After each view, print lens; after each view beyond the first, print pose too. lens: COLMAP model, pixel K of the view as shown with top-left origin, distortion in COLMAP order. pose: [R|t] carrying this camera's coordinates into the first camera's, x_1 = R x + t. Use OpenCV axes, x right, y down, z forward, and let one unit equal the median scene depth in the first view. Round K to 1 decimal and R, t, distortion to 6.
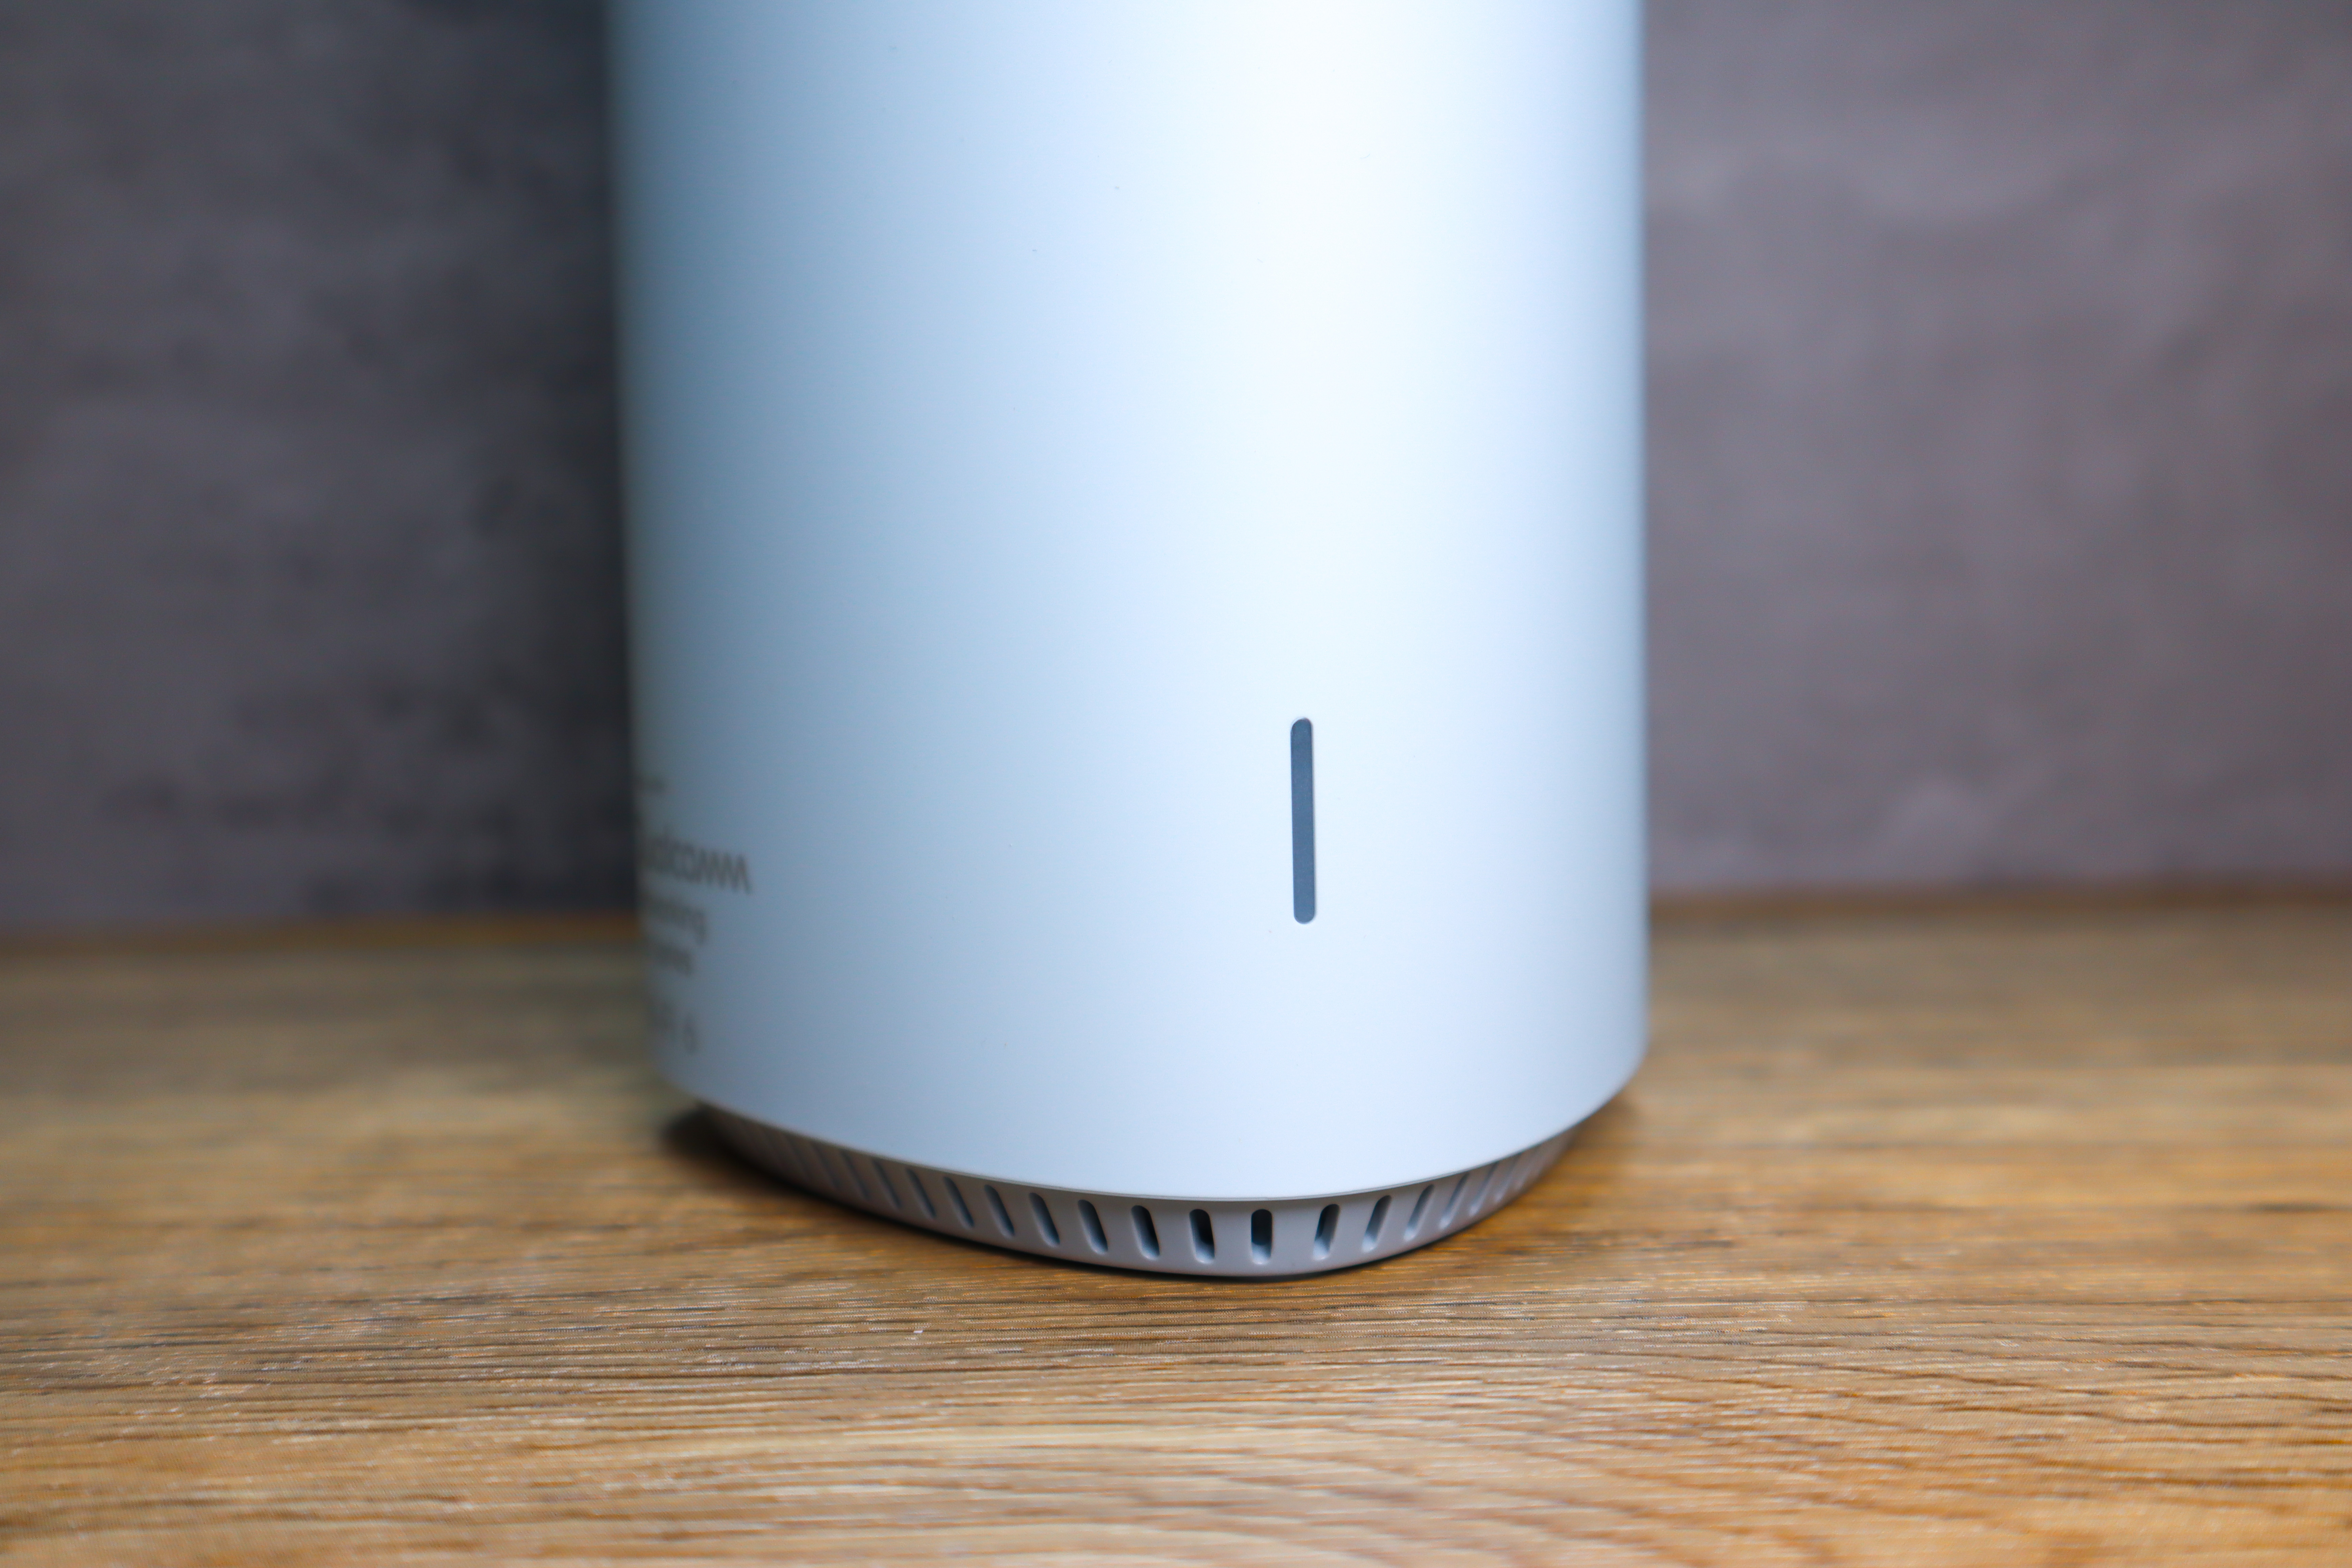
lens RADIAL K [[2376.6, 0, 1186.1], [0, 2376.6, 829.4], [0, 0, 1]] dist [0.011542, 0.000000]
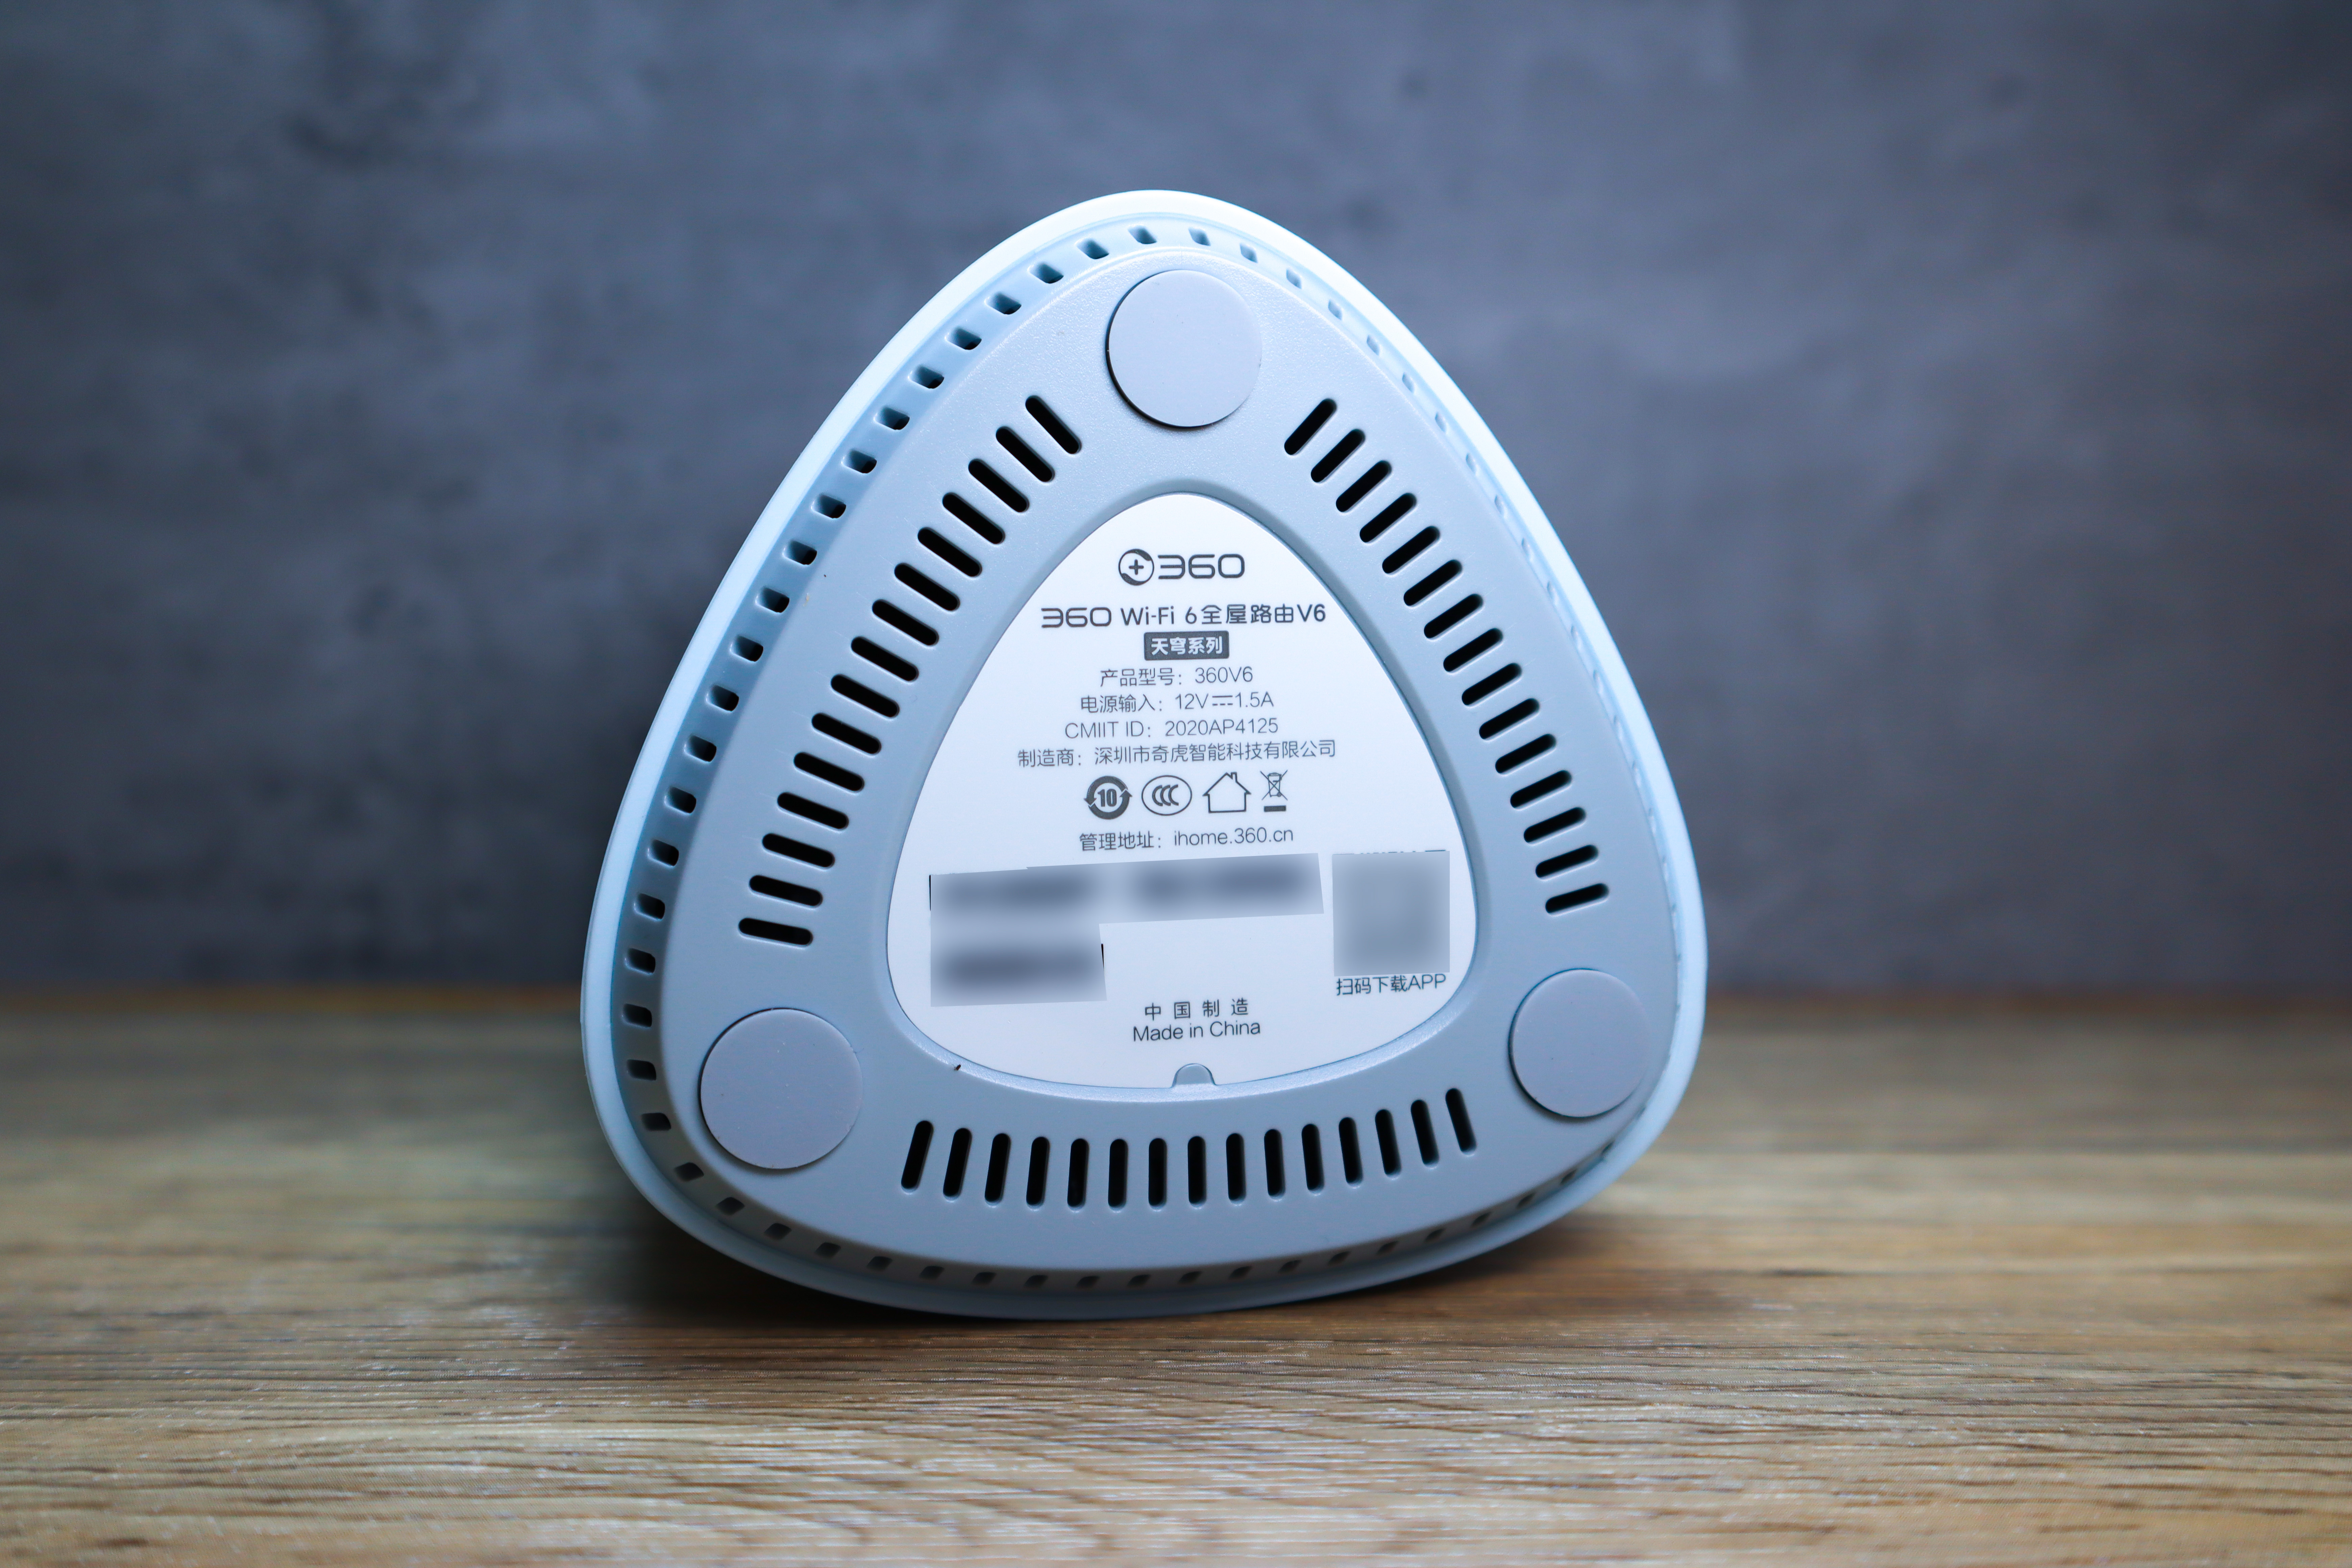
lens RADIAL K [[2376.6, 0, 1194.6], [0, 2376.6, 787.0], [0, 0, 1]] dist [0.011542, 0.000000]
pose [[0.999691, 0.024858, 0.000652, 0.170968], [-0.024782, 0.998098, -0.056449, -0.002961], [-0.002054, 0.056415, 0.998405, -0.155266]]
